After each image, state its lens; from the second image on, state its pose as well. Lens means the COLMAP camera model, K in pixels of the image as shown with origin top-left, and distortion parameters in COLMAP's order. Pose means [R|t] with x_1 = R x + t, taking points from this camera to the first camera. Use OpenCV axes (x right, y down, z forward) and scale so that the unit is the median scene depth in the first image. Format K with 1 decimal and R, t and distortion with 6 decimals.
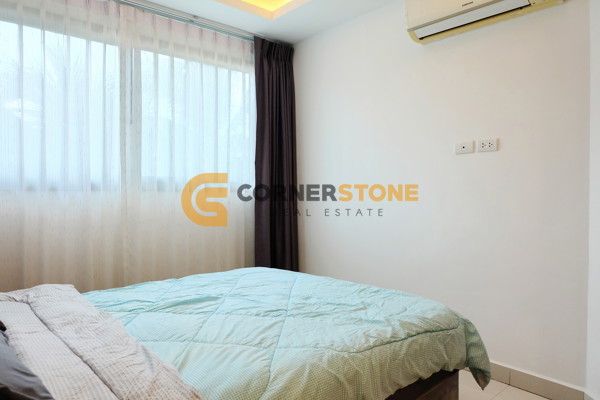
lens RADIAL K [[408.3, 0, 300.0], [0, 408.3, 200.0], [0, 0, 1]] dist [-0.006756, -0.003140]
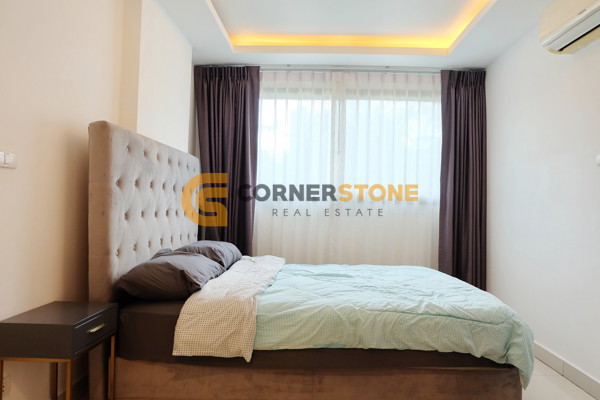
lens RADIAL K [[413.0, 0, 300.0], [0, 413.0, 200.0], [0, 0, 1]] dist [-0.066310, 0.092193]
pose [[0.734247, 0.010105, -0.678807, 0.427359], [-0.041366, 0.998697, -0.029877, 0.018185], [0.677621, 0.050016, 0.733709, -0.111989]]
